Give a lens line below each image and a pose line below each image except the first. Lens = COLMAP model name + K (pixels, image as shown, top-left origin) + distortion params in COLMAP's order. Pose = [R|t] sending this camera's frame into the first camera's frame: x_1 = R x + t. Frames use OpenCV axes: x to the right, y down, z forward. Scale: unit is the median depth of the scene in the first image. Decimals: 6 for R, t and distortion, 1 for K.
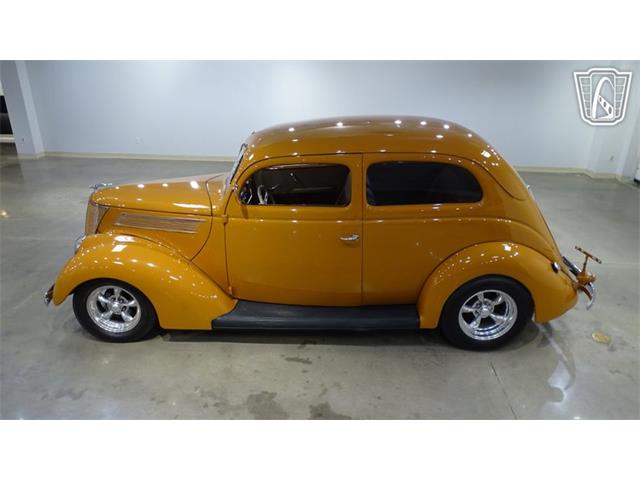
lens RADIAL K [[452.6, 0, 320.0], [0, 452.6, 240.0], [0, 0, 1]] dist [0.002125, 0.001166]
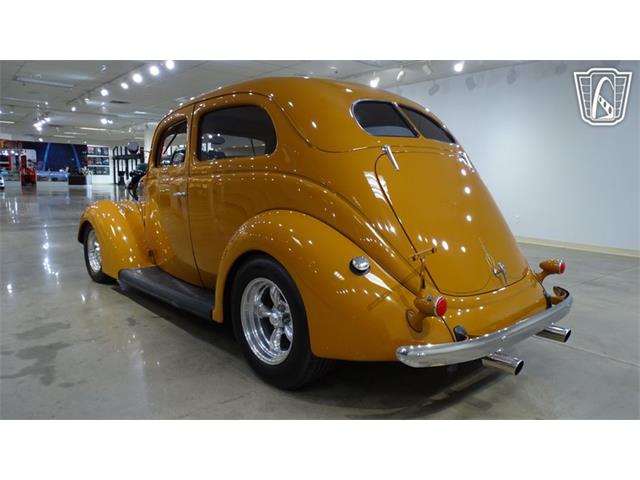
lens RADIAL K [[452.6, 0, 320.0], [0, 452.6, 240.0], [0, 0, 1]] dist [0.002125, 0.001166]
pose [[0.688658, 0.100795, -0.718046, 0.872415], [-0.282241, 0.949452, -0.137410, 0.119980], [0.667900, 0.297290, 0.682296, 0.553842]]
